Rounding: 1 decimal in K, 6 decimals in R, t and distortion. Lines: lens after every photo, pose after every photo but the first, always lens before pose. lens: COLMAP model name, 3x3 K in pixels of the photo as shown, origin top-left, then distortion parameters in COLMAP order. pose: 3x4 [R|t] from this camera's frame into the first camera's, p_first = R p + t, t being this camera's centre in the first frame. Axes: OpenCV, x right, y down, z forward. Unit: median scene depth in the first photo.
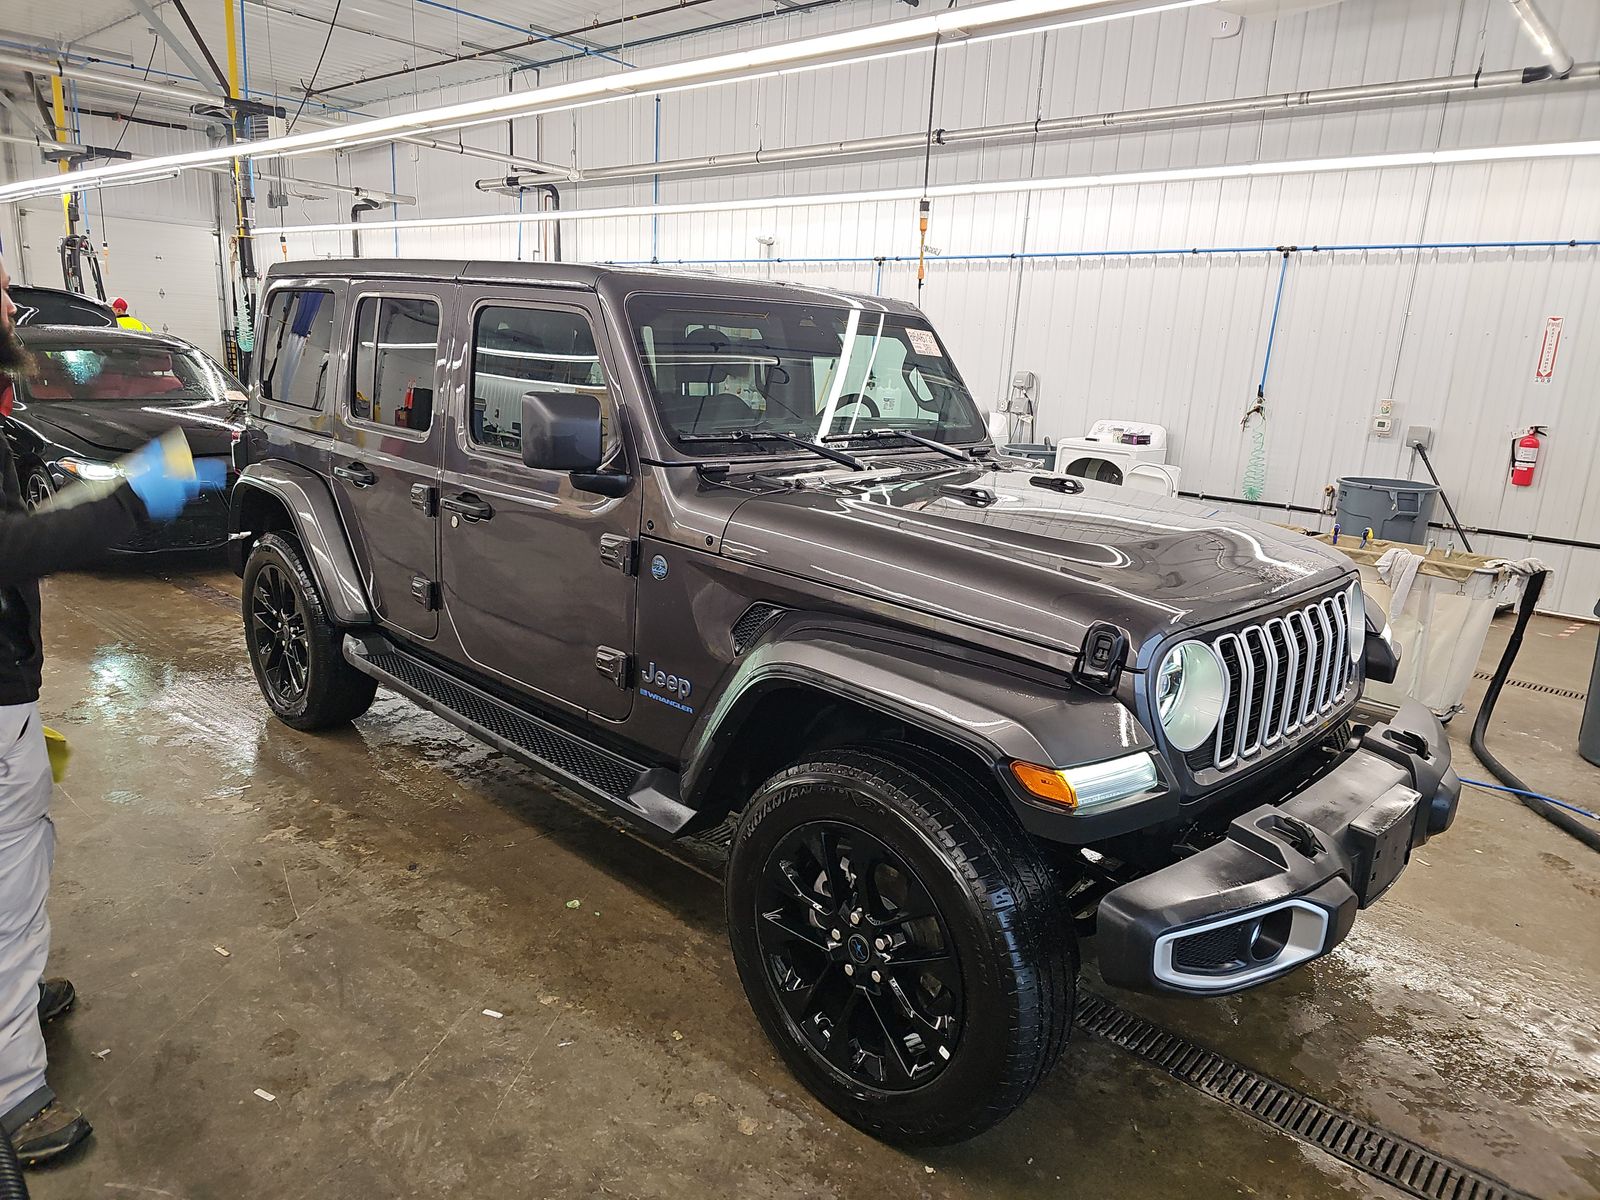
lens RADIAL K [[1060.9, 0, 808.3], [0, 1060.9, 579.6], [0, 0, 1]] dist [0.063145, -0.058282]
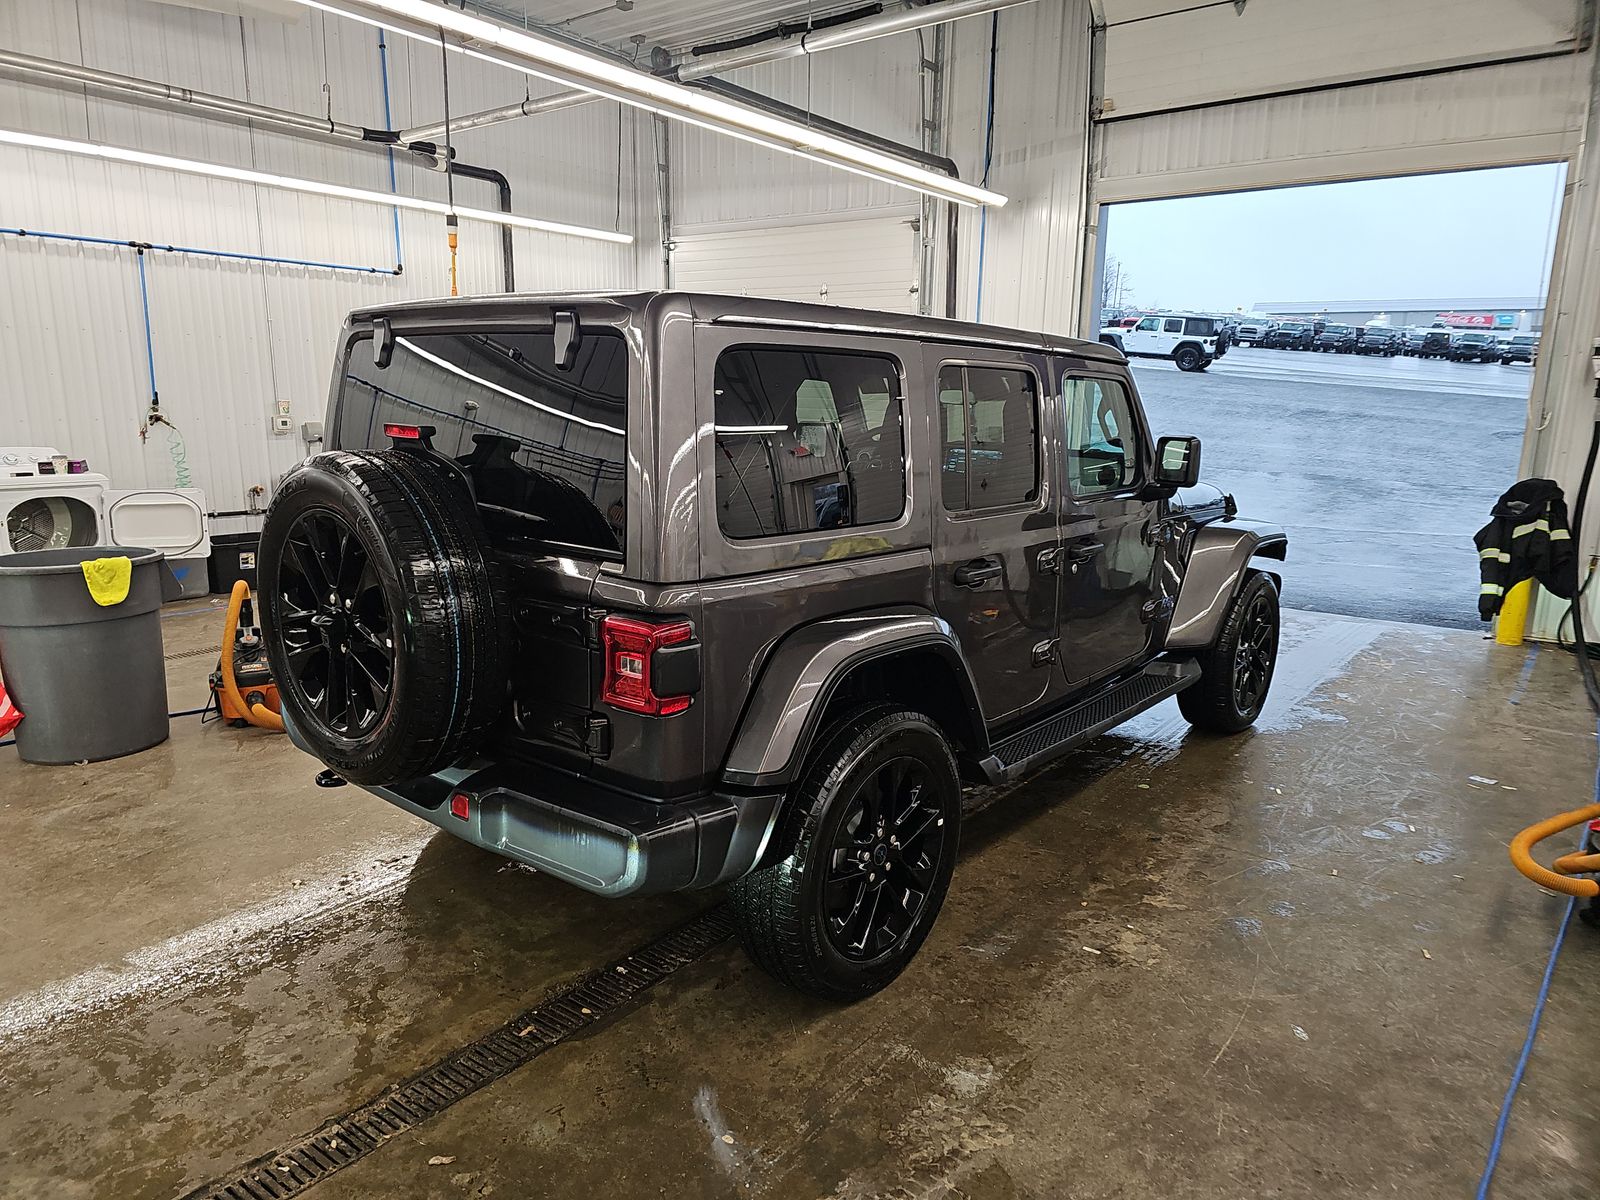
lens RADIAL K [[1047.1, 0, 781.2], [0, 1047.1, 588.6], [0, 0, 1]] dist [0.058912, -0.047041]
pose [[-0.060029, -0.241448, 0.968555, -0.595808], [0.194636, 0.948850, 0.248598, -0.158392], [-0.979037, 0.203439, -0.009964, 0.568035]]
